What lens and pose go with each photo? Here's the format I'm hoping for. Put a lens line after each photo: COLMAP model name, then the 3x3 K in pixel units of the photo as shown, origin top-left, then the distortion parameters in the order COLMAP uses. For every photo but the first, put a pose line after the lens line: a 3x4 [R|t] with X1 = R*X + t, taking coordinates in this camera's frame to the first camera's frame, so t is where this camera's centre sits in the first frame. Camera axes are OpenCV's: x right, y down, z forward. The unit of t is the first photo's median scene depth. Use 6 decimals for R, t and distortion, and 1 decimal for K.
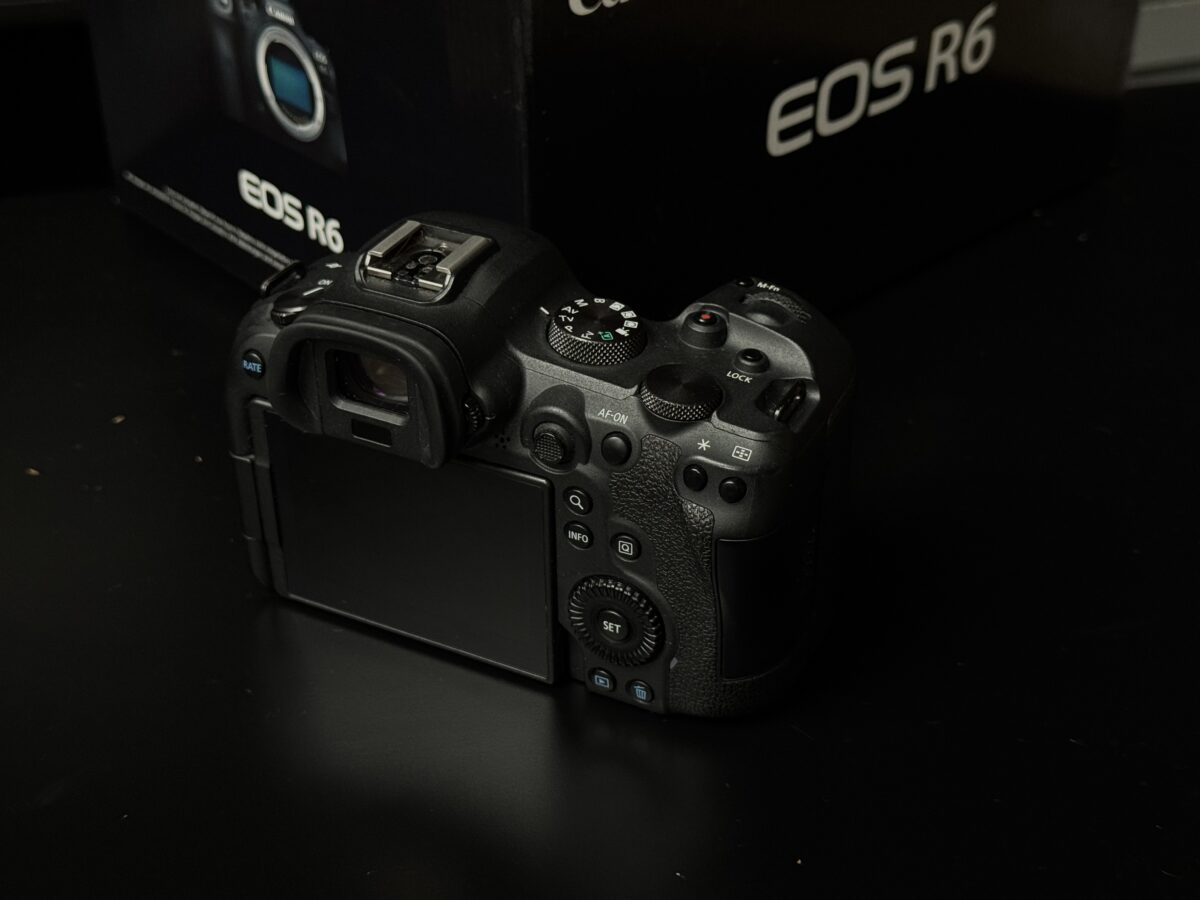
lens RADIAL K [[1741.0, 0, 600.0], [0, 1741.0, 450.0], [0, 0, 1]] dist [0.113517, -0.090185]
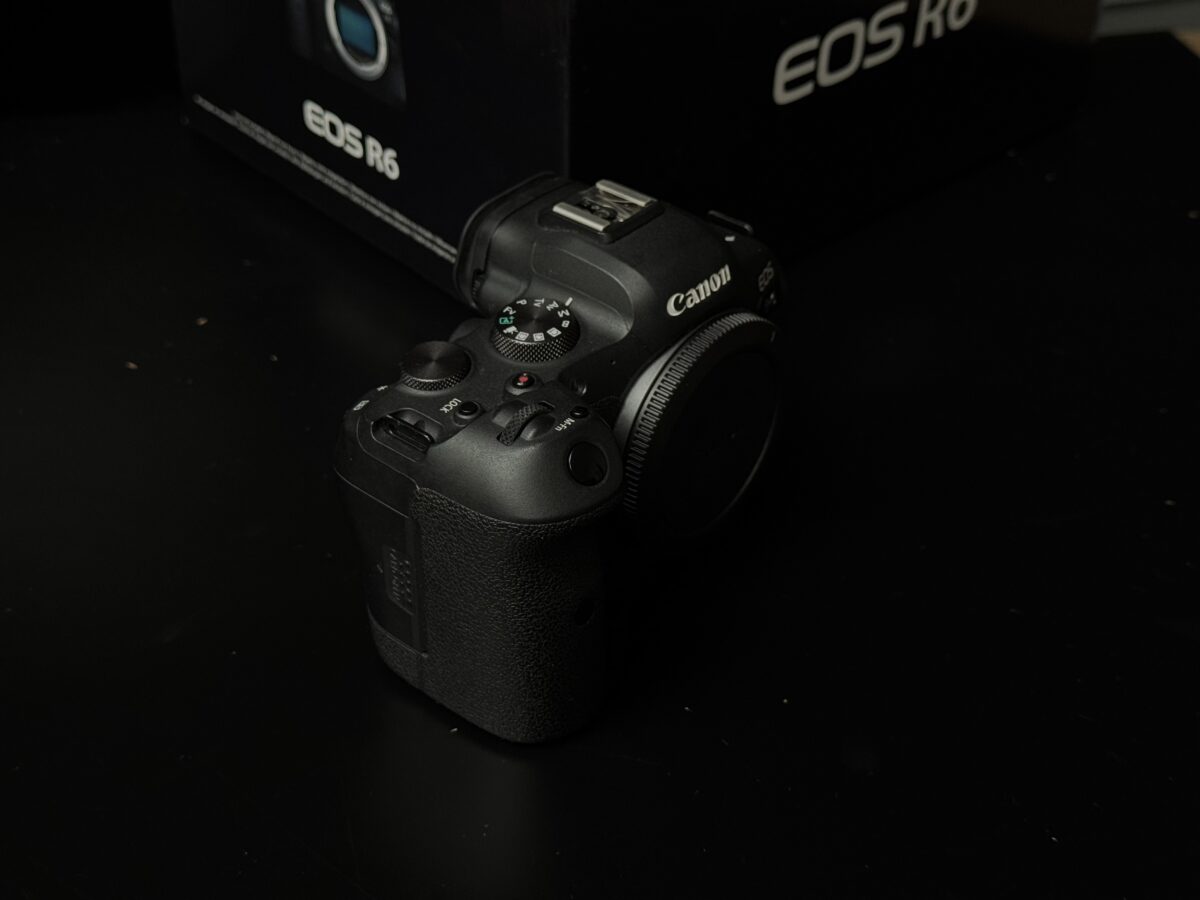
lens RADIAL K [[1741.0, 0, 600.0], [0, 1741.0, 450.0], [0, 0, 1]] dist [0.113517, -0.090185]
pose [[0.999678, 0.023445, 0.009742, -0.022502], [-0.023974, 0.998016, 0.058215, -0.006195], [-0.008358, -0.058430, 0.998257, -0.146984]]
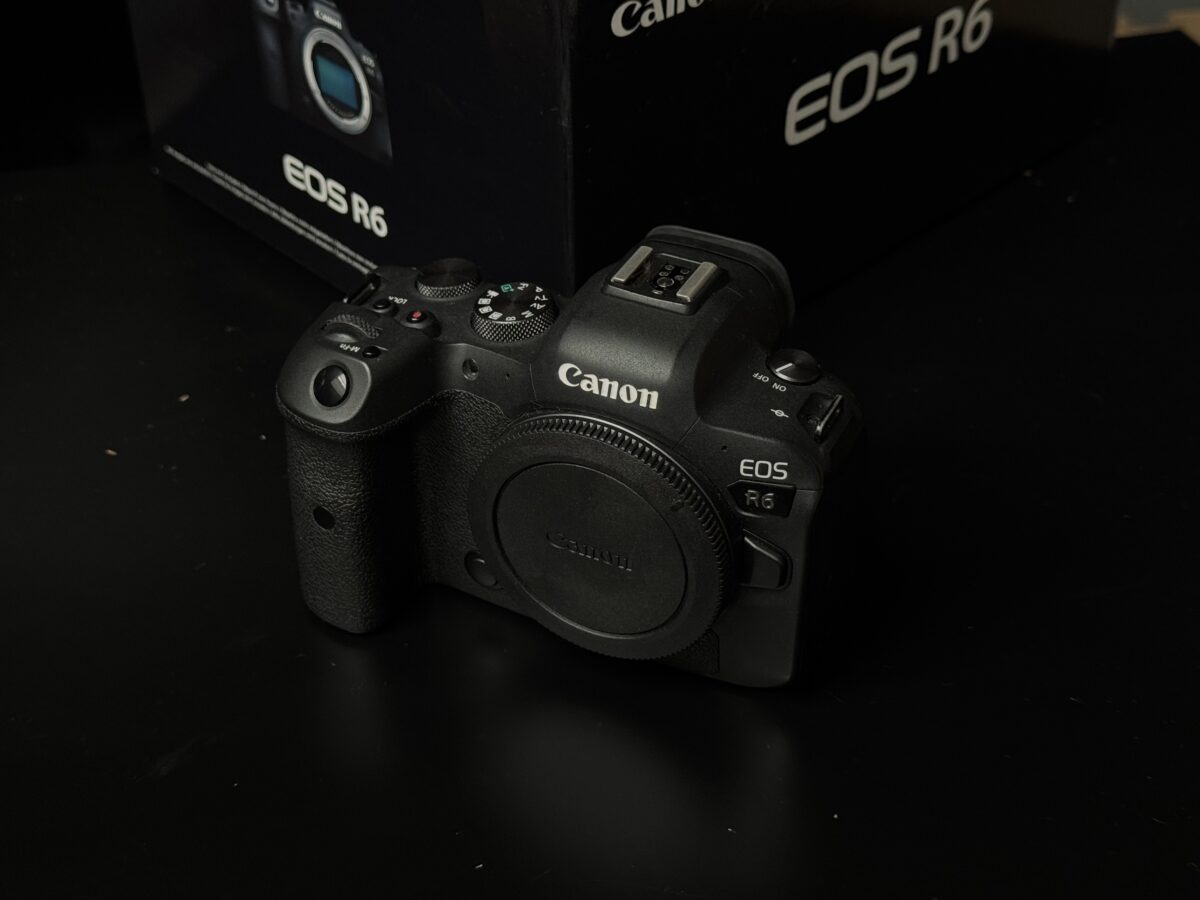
lens RADIAL K [[1741.0, 0, 600.0], [0, 1741.0, 450.0], [0, 0, 1]] dist [0.113517, -0.090185]
pose [[0.999627, -0.014528, 0.023117, -0.043196], [0.012679, 0.996858, 0.078191, -0.064557], [-0.024180, -0.077868, 0.996670, -0.076804]]
